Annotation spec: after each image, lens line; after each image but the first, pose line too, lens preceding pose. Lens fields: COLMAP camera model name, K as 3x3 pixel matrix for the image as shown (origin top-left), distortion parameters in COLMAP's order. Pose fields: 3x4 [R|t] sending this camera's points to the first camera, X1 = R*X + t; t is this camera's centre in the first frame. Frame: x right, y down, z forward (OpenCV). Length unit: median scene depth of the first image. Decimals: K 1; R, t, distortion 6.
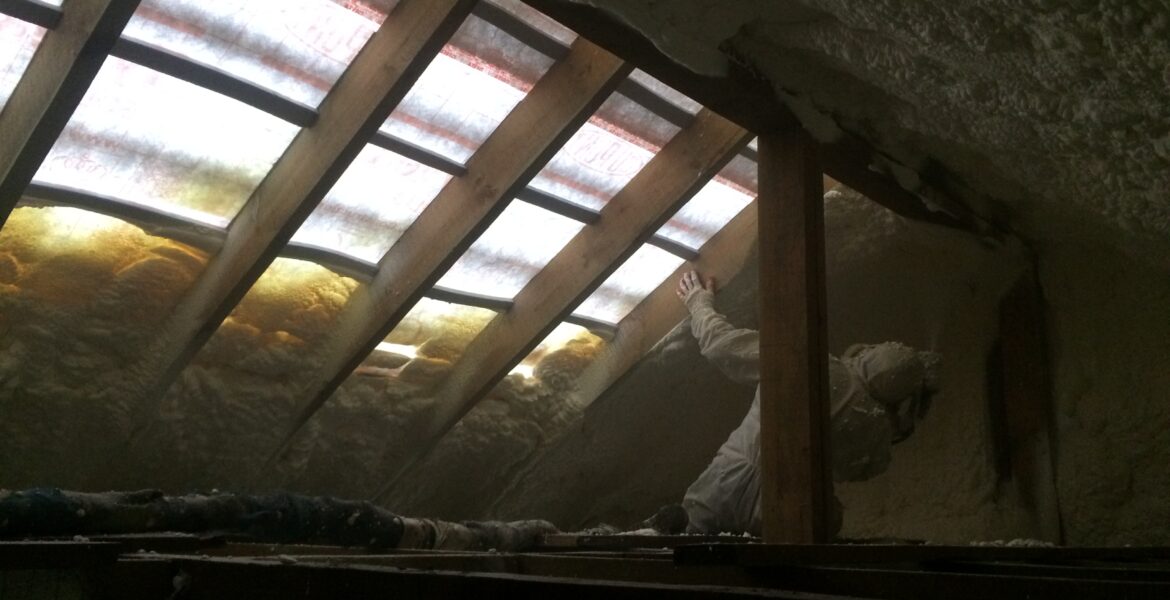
lens RADIAL K [[1001.2, 0, 585.9], [0, 1001.2, 302.9], [0, 0, 1]] dist [0.089004, -0.120304]
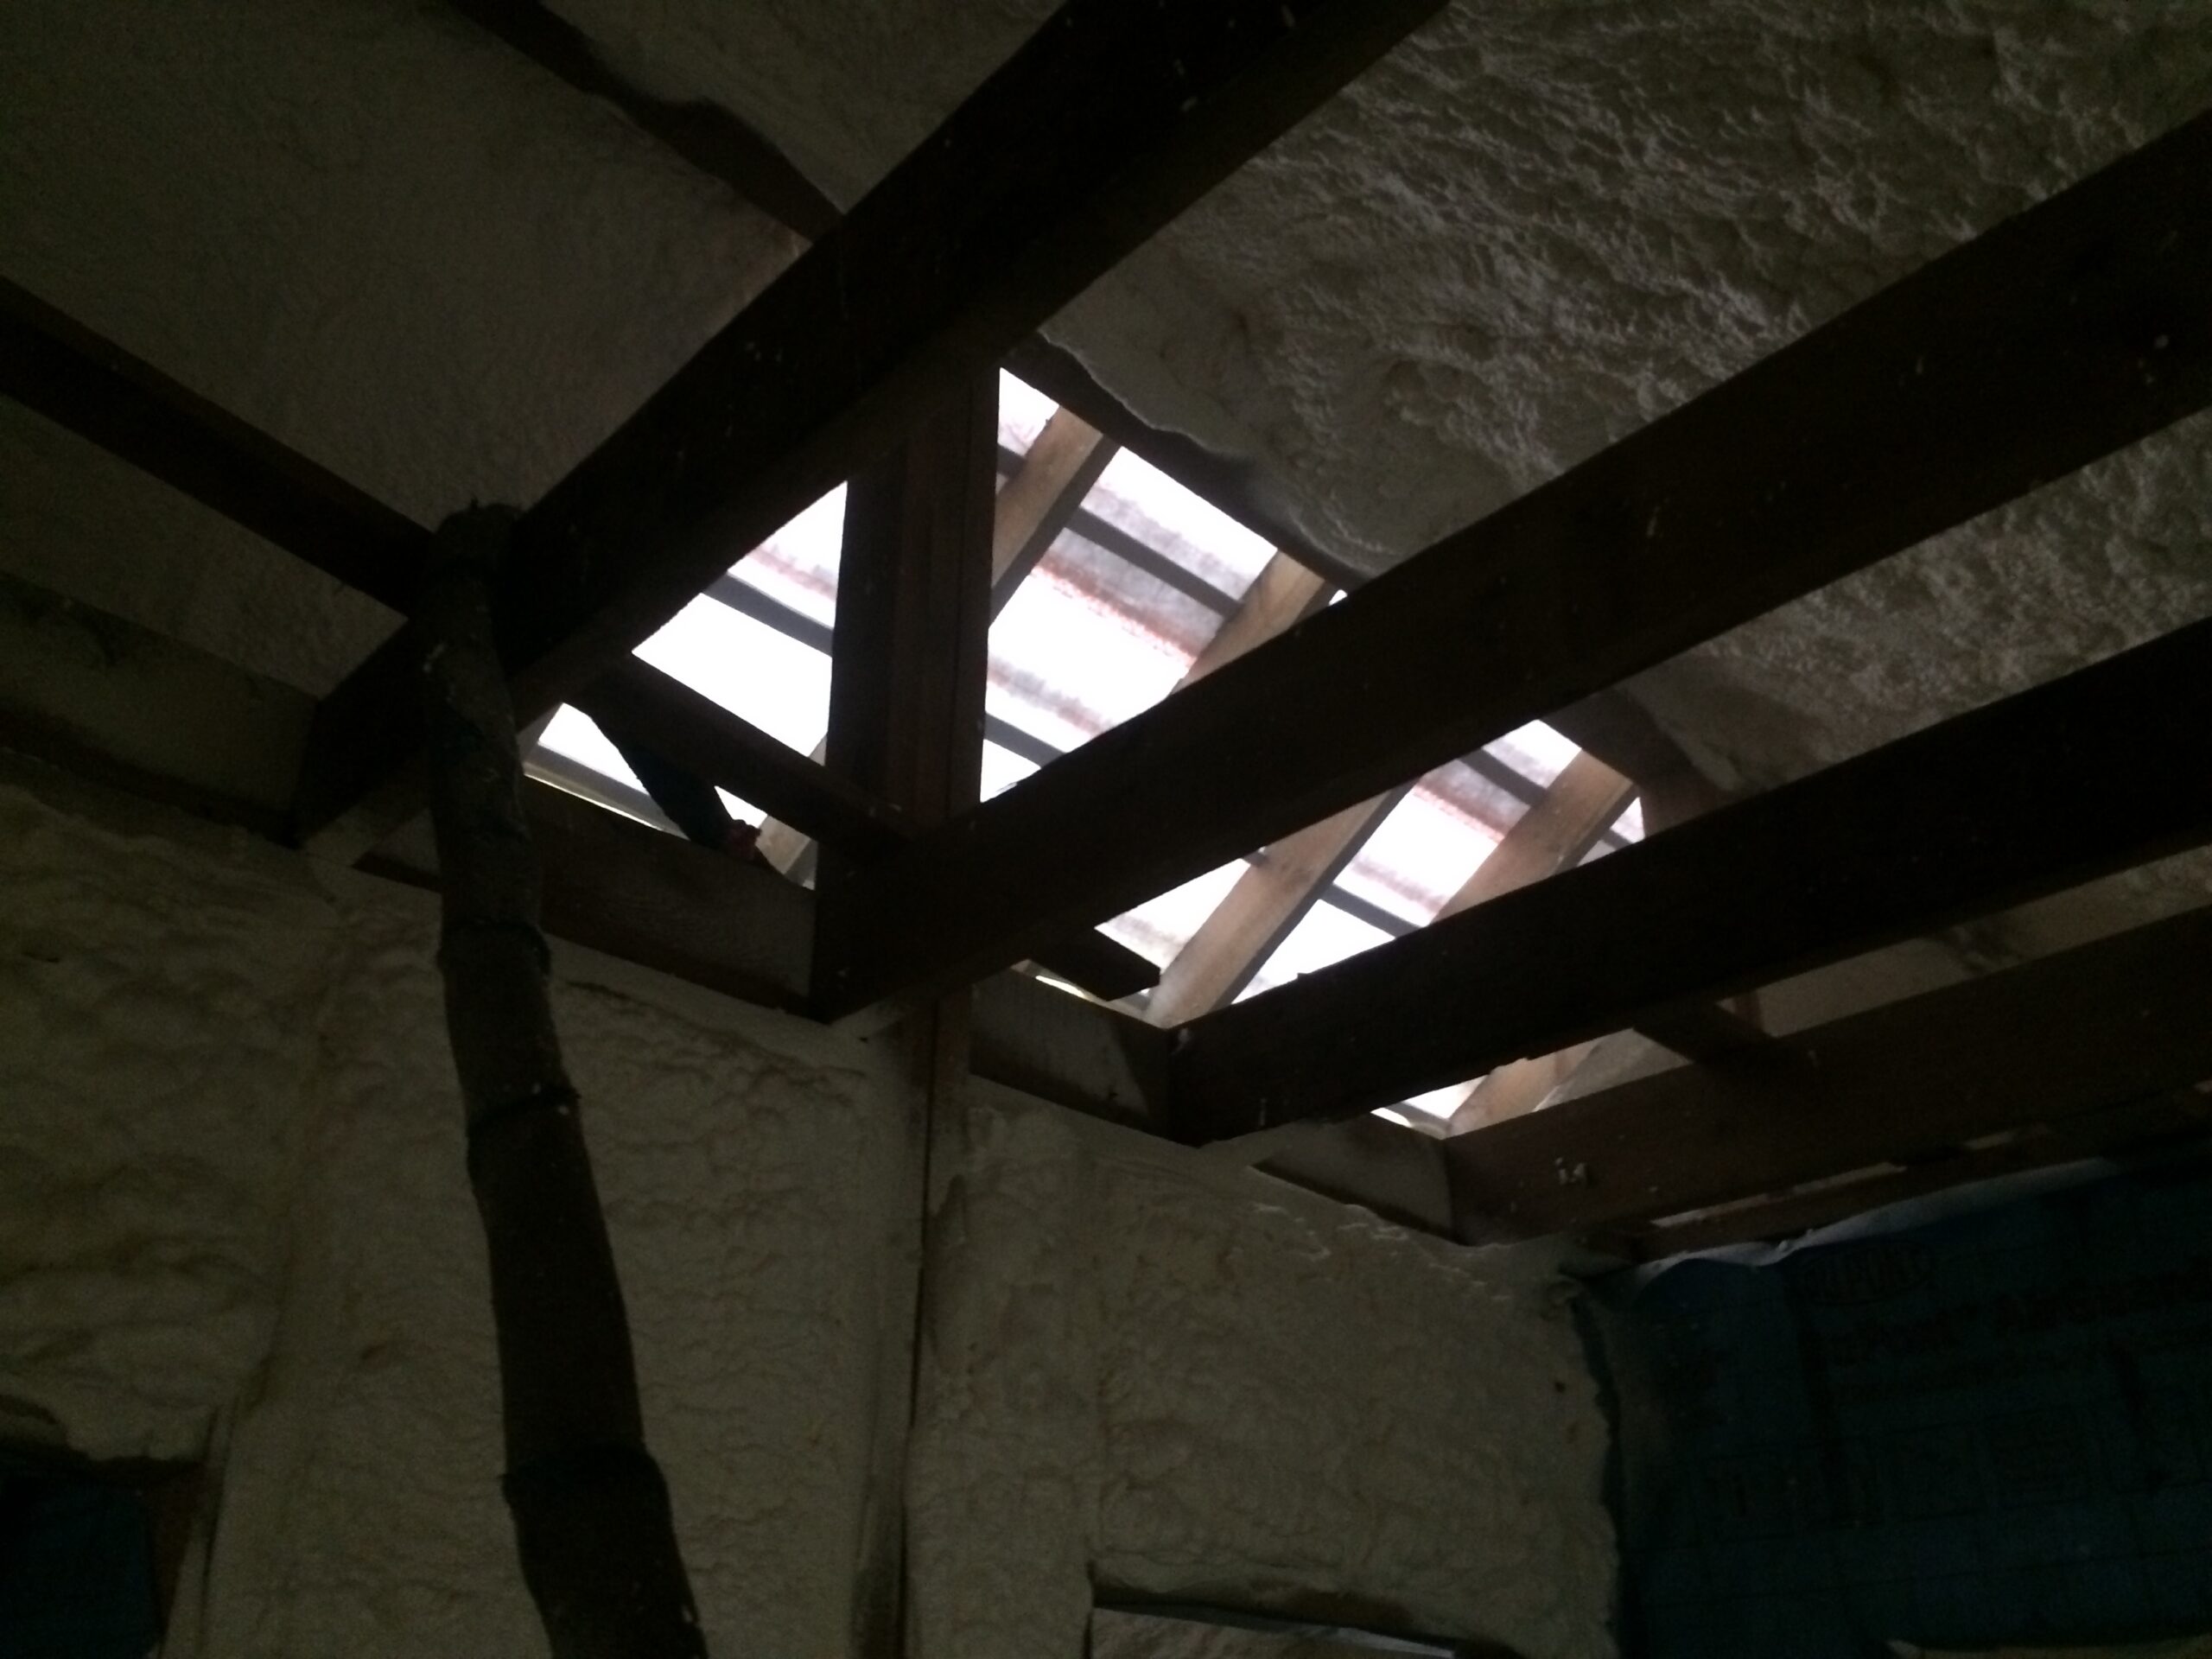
lens RADIAL K [[1890.1, 0, 1106.0], [0, 1890.1, 829.5], [0, 0, 1]] dist [0.092892, -0.126659]
pose [[0.996103, -0.055017, -0.068930, -0.169135], [0.032349, 0.955014, -0.294790, 0.342104], [0.082048, 0.291411, 0.953073, -0.538828]]
